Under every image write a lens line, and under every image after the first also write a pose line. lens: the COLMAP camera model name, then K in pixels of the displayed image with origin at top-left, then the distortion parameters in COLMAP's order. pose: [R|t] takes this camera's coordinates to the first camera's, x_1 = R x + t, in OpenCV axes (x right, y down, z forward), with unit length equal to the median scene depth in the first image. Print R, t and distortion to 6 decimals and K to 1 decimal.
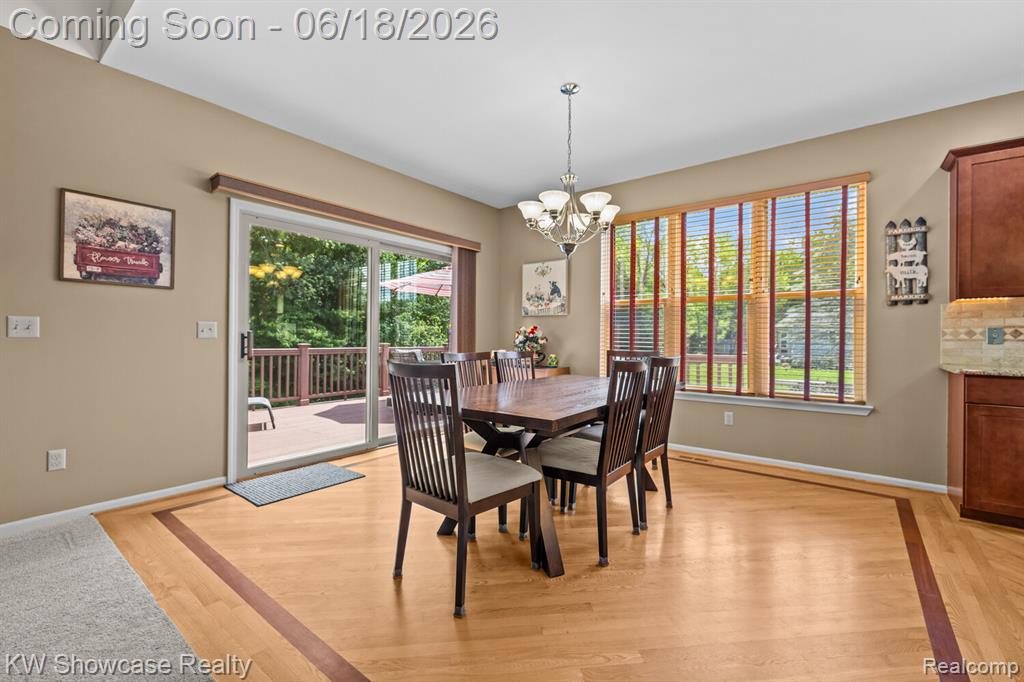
lens RADIAL K [[443.0, 0, 512.9], [0, 443.0, 334.3], [0, 0, 1]] dist [0.002250, 0.000129]
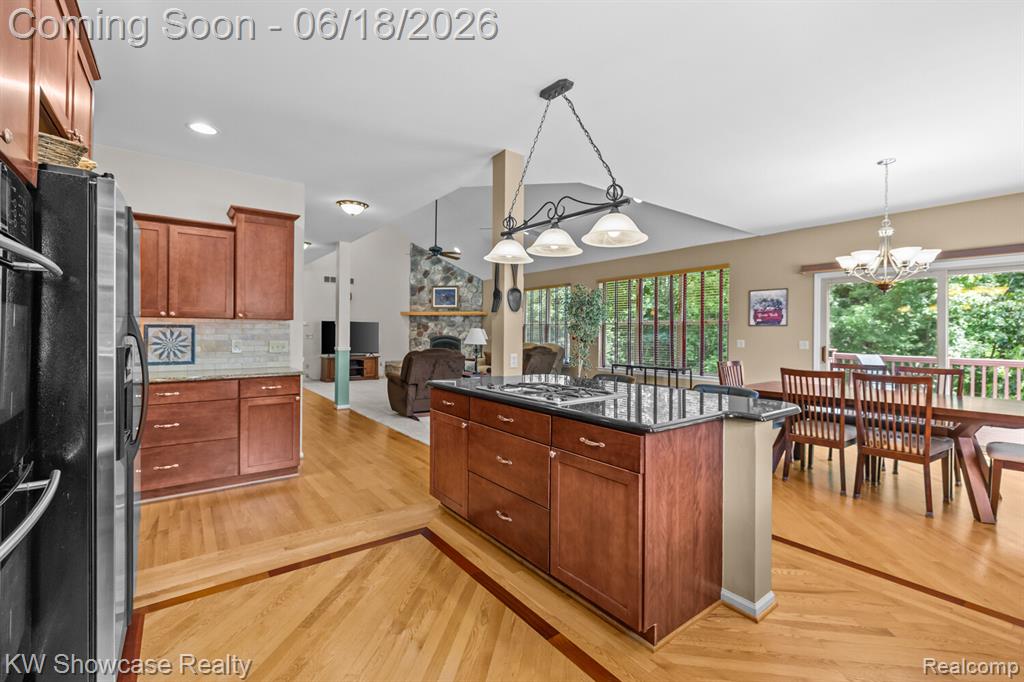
lens RADIAL K [[443.0, 0, 512.9], [0, 443.0, 334.3], [0, 0, 1]] dist [0.002250, 0.000129]
pose [[-0.254324, -0.013343, -0.967027, 1.773728], [-0.005712, 0.999908, -0.012295, -0.030871], [0.967102, 0.002397, -0.254377, 0.304913]]
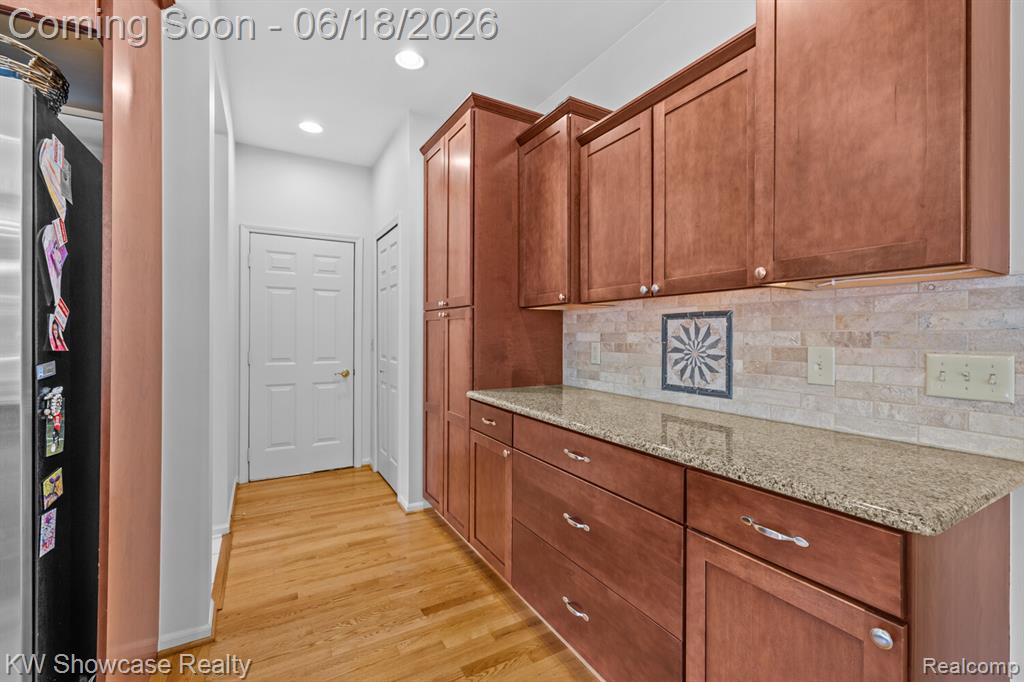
lens RADIAL K [[443.0, 0, 512.9], [0, 443.0, 334.3], [0, 0, 1]] dist [0.002250, 0.000129]
pose [[-0.928647, -0.016784, 0.370584, 0.675163], [-0.017309, 0.999848, 0.001909, -0.034706], [-0.370559, -0.004642, -0.928797, -0.369960]]
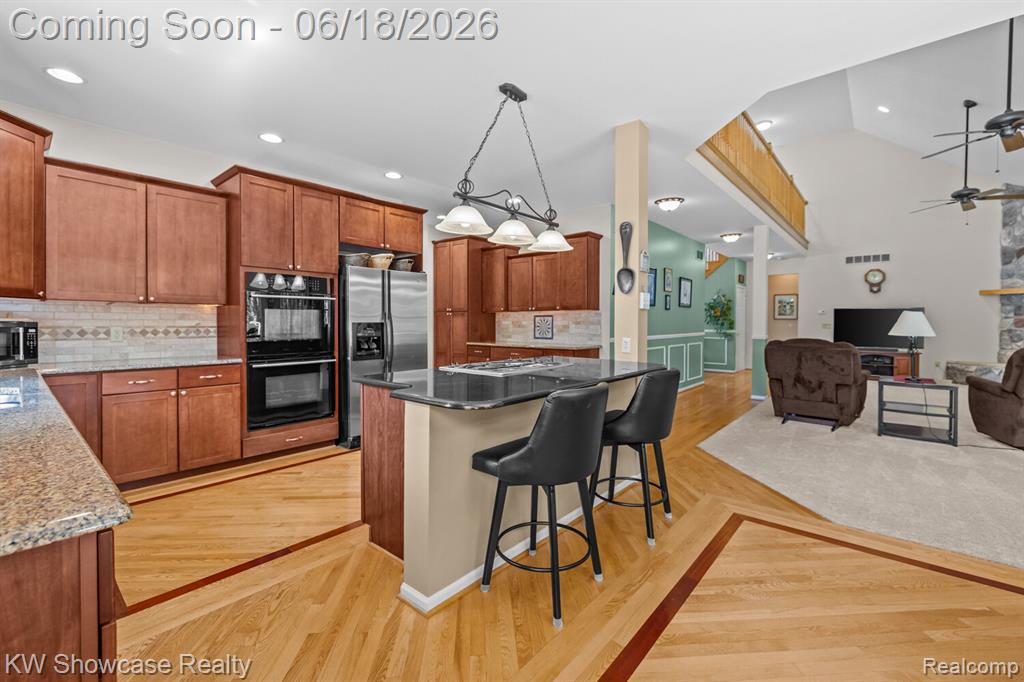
lens RADIAL K [[439.4, 0, 516.2], [0, 439.4, 327.0], [0, 0, 1]] dist [0.001155, 0.000342]
pose [[-0.999358, -0.016945, 0.031574, 0.738760], [-0.016743, 0.999838, 0.006663, -0.022841], [-0.031682, 0.006130, -0.999479, 1.237292]]
